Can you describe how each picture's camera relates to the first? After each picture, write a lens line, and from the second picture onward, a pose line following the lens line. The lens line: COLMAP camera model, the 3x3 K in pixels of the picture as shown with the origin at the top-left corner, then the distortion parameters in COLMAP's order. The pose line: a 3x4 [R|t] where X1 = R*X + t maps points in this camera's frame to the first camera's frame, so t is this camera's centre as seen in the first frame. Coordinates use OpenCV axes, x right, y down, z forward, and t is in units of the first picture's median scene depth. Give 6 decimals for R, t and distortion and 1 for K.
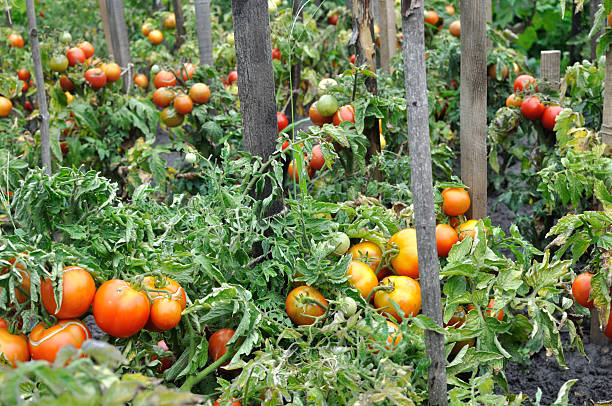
lens RADIAL K [[950.9, 0, 306.2], [0, 950.9, 194.5], [0, 0, 1]] dist [-0.193719, 0.087107]
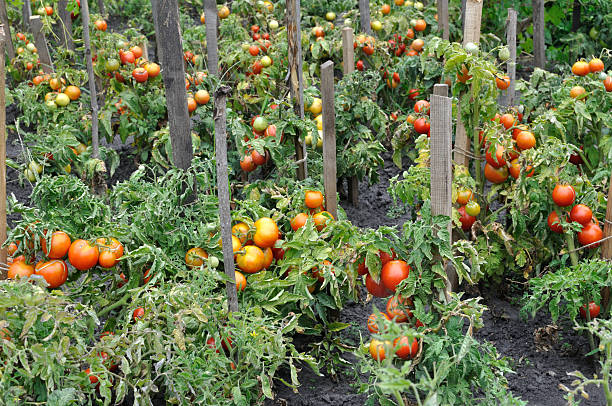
lens RADIAL K [[950.9, 0, 306.2], [0, 950.9, 194.5], [0, 0, 1]] dist [-0.193719, 0.087107]
pose [[0.988588, 0.067178, -0.134833, 0.427680], [-0.055934, 0.994766, 0.085513, -0.161810], [0.139872, -0.076995, 0.987171, -0.686959]]
